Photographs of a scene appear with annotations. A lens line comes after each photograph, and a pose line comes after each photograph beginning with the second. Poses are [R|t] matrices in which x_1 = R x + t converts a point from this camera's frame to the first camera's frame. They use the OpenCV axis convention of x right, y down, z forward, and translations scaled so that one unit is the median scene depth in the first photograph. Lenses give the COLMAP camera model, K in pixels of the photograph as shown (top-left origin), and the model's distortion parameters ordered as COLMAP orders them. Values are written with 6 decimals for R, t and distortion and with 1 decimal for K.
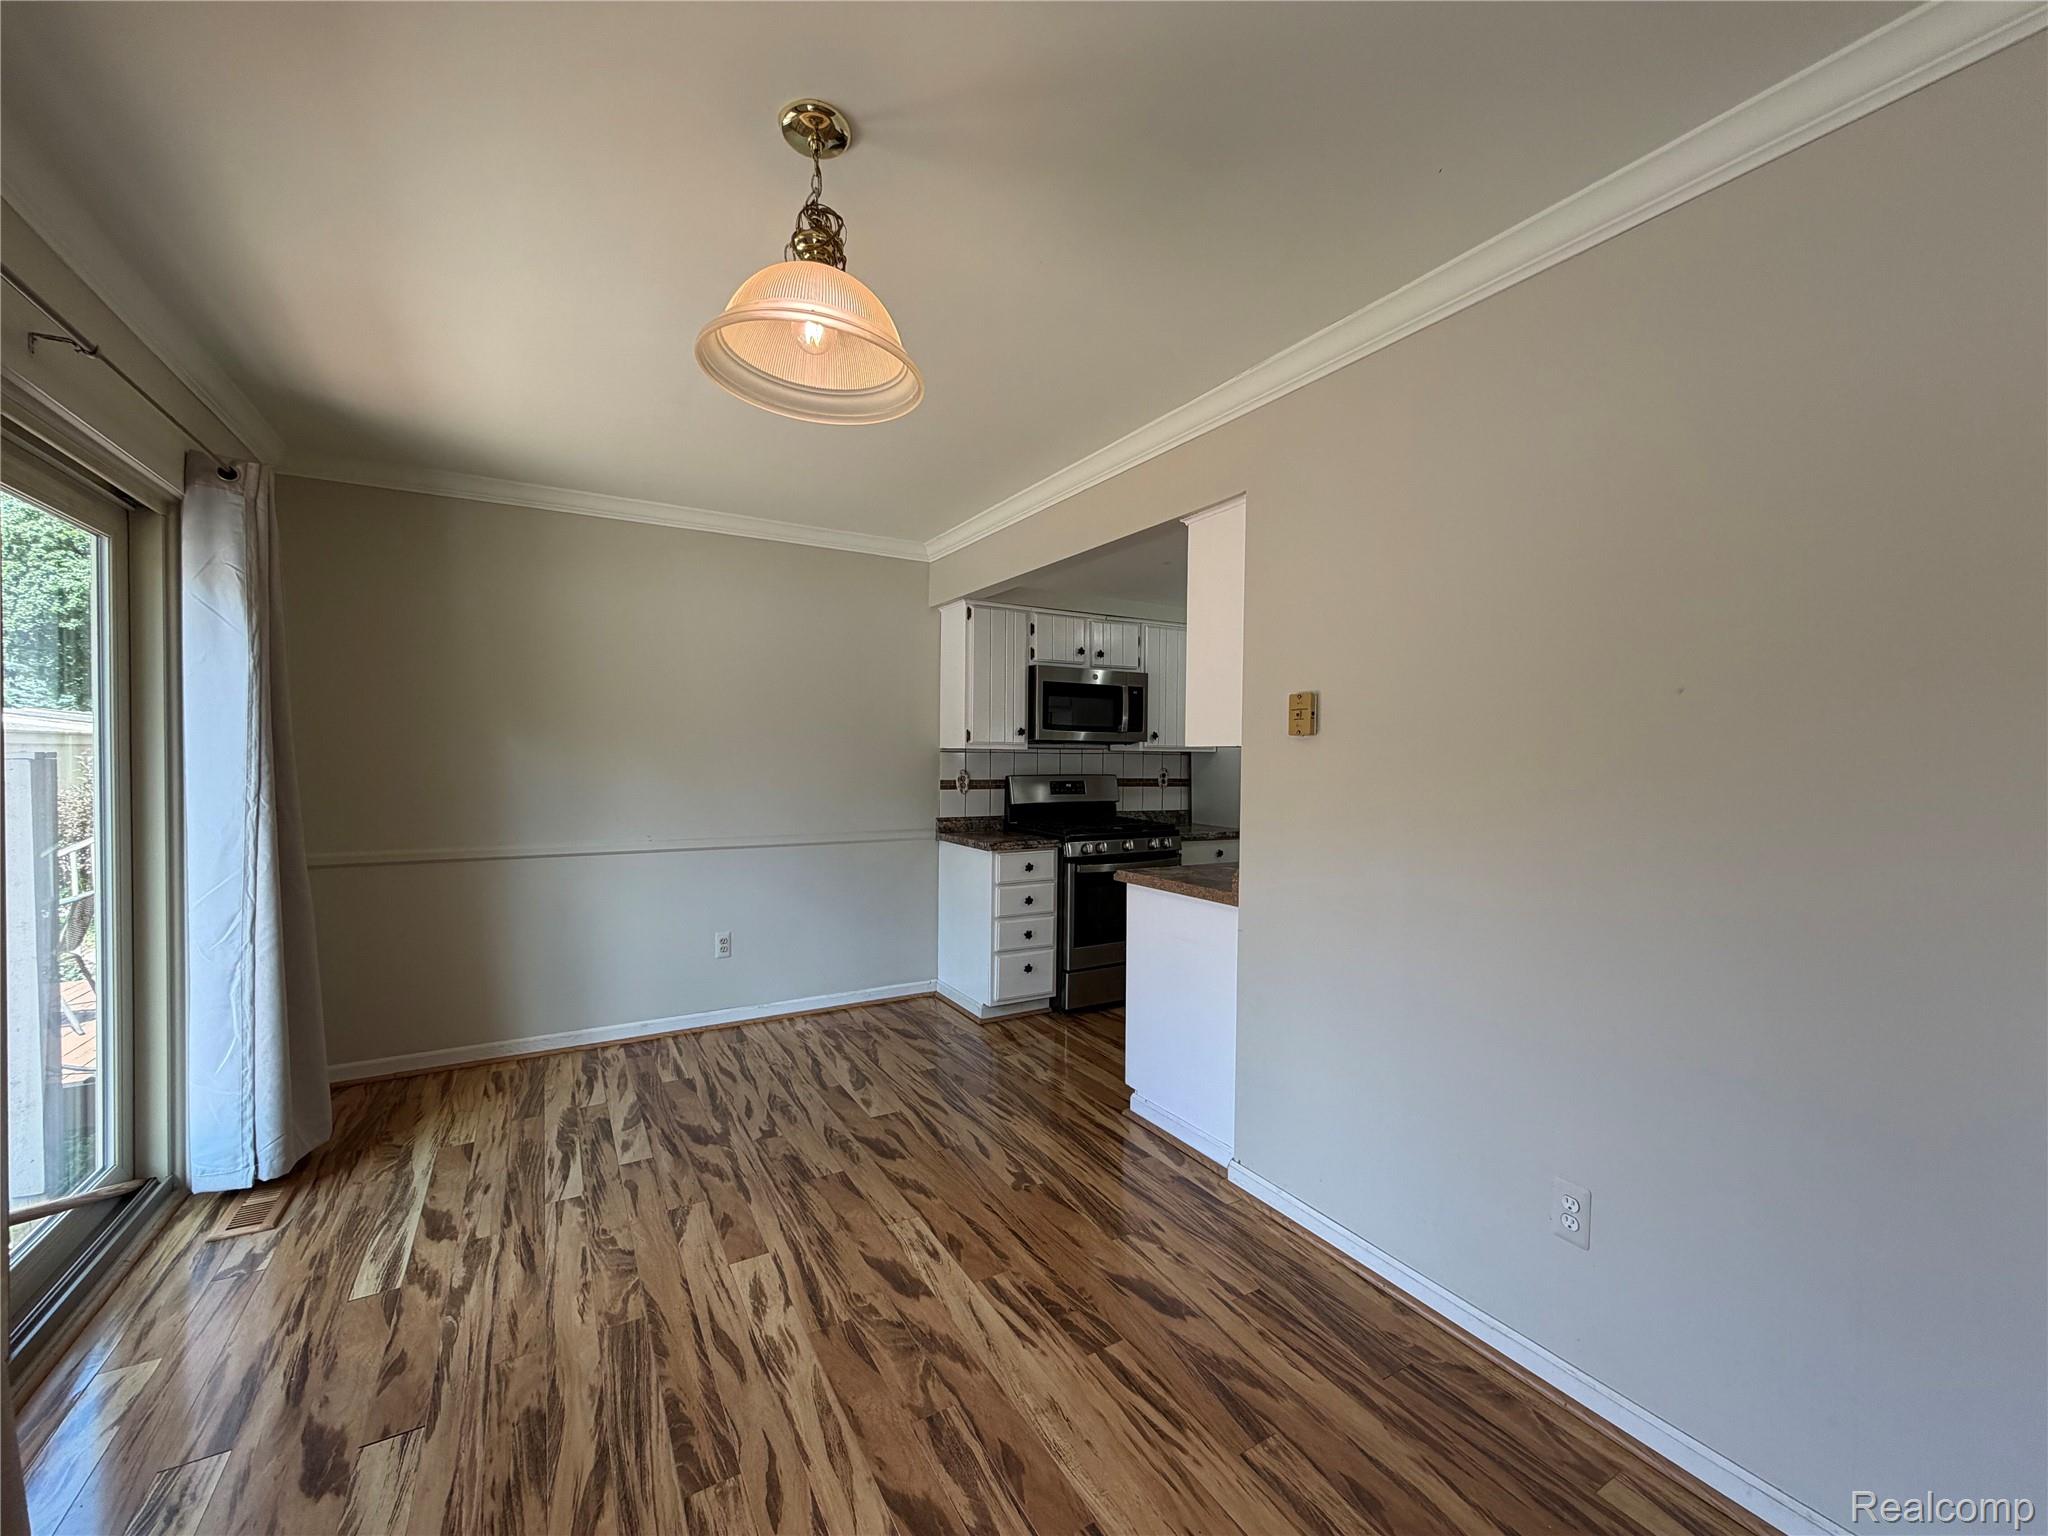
lens RADIAL K [[812.5, 0, 1019.0], [0, 812.5, 764.8], [0, 0, 1]] dist [-0.001495, 0.000047]
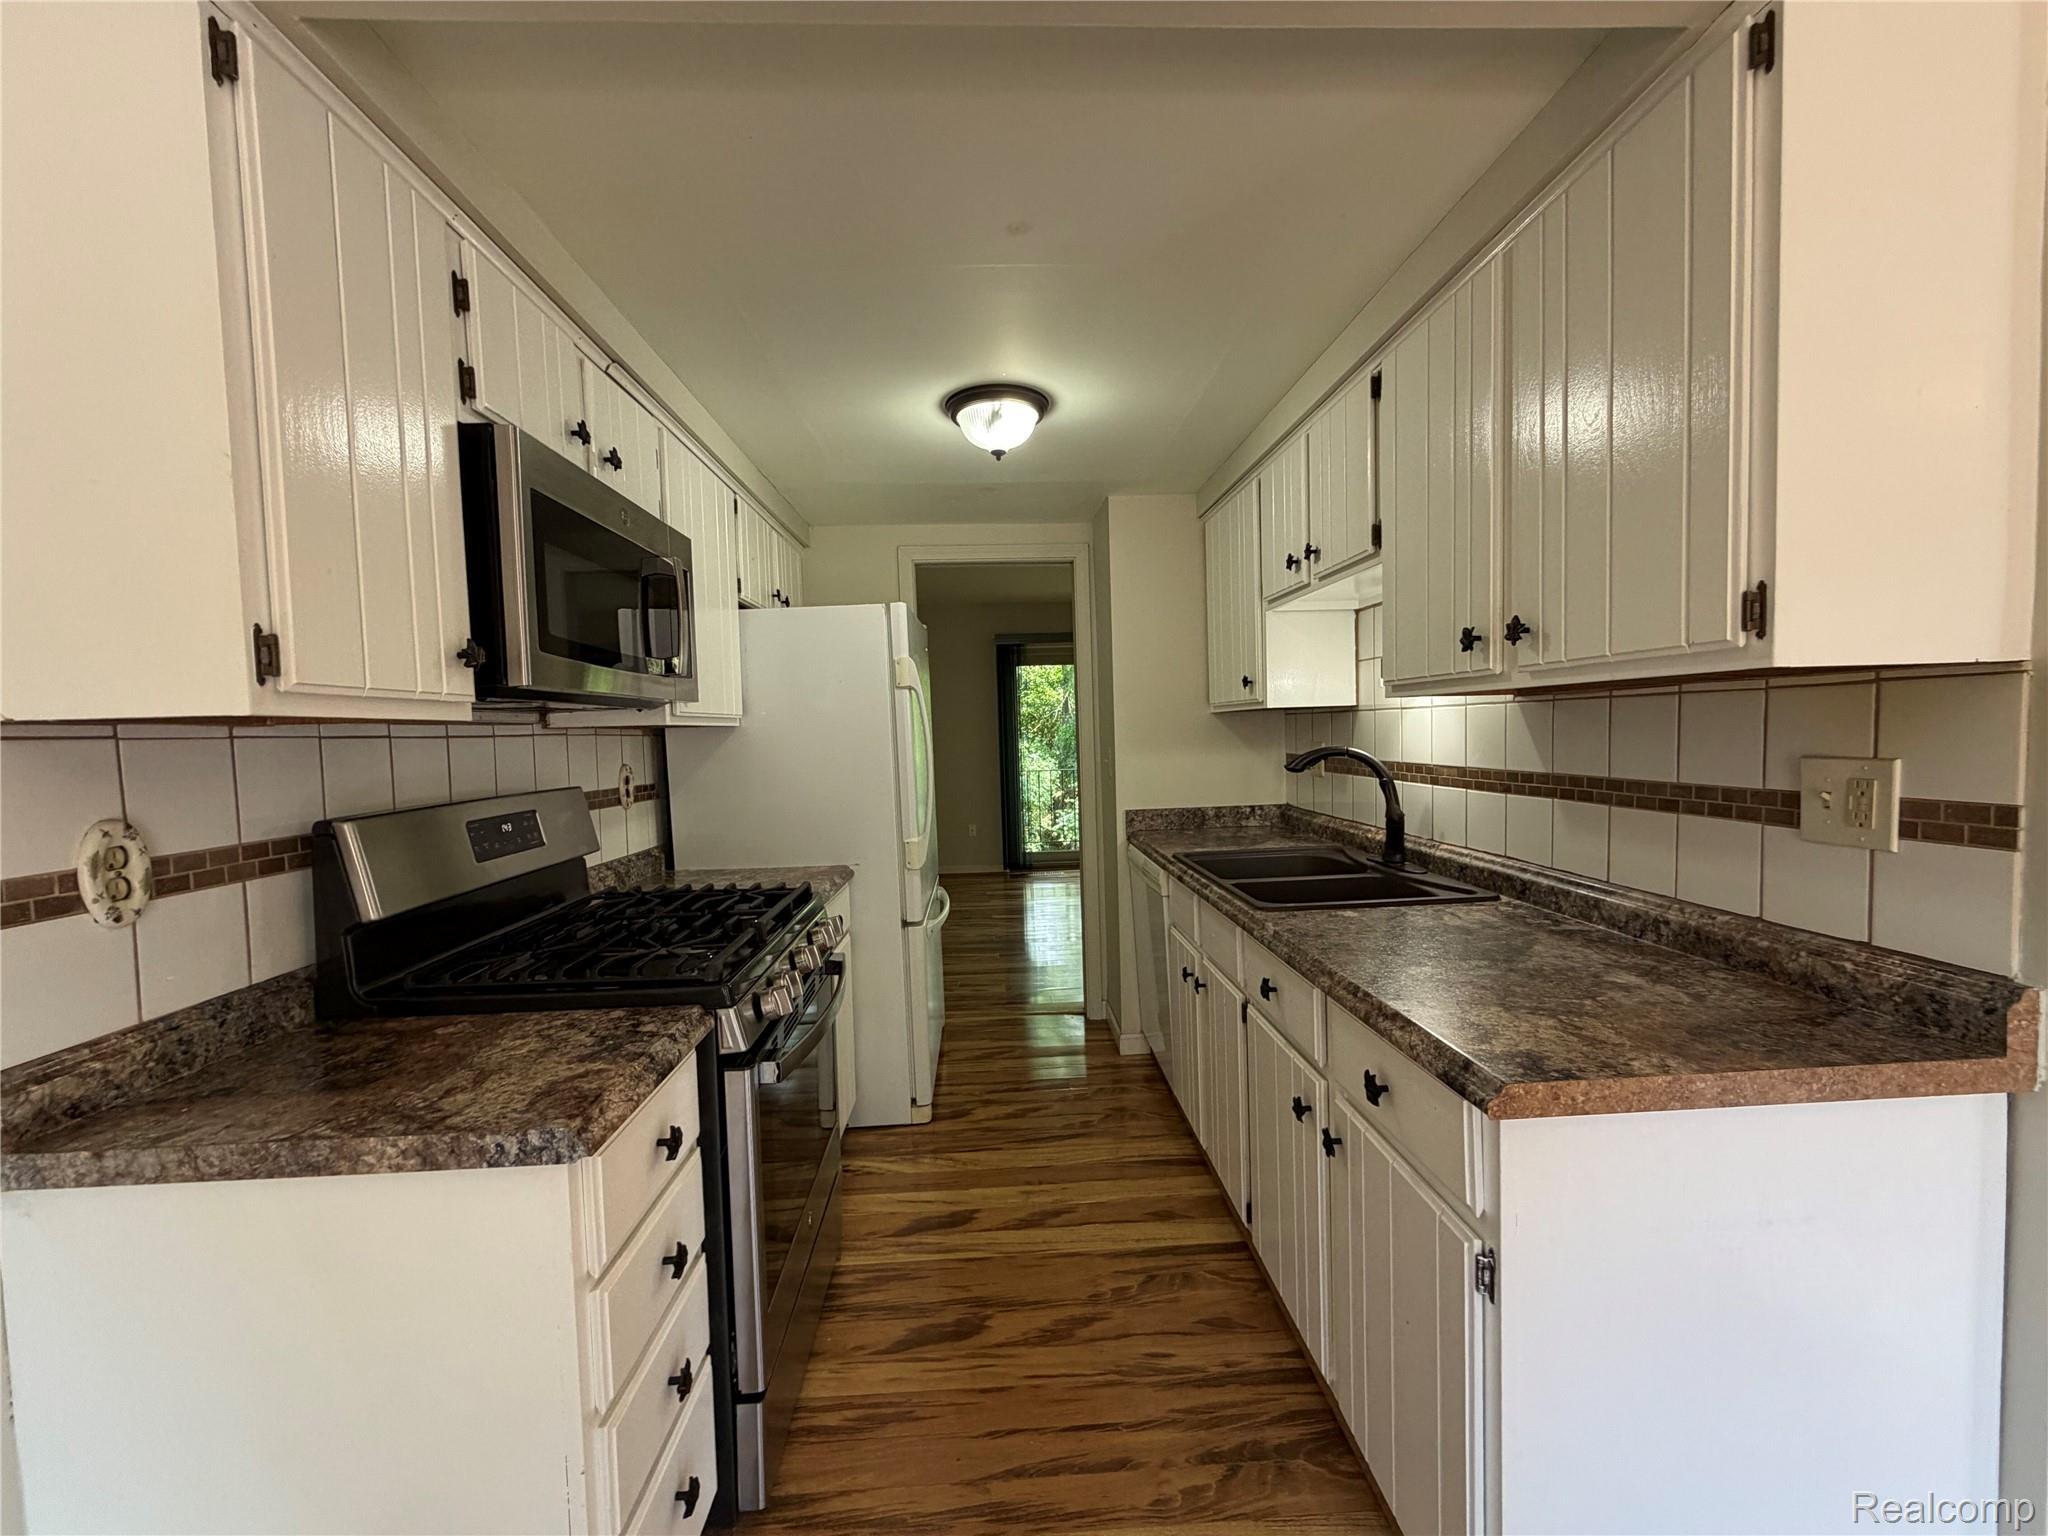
lens RADIAL K [[812.5, 0, 1011.8], [0, 812.5, 761.2], [0, 0, 1]] dist [-0.001495, 0.000047]
pose [[0.486656, -0.061392, 0.871434, -0.293296], [0.053459, 0.997751, 0.040436, -0.011552], [-0.871957, 0.026908, 0.488843, 1.396405]]
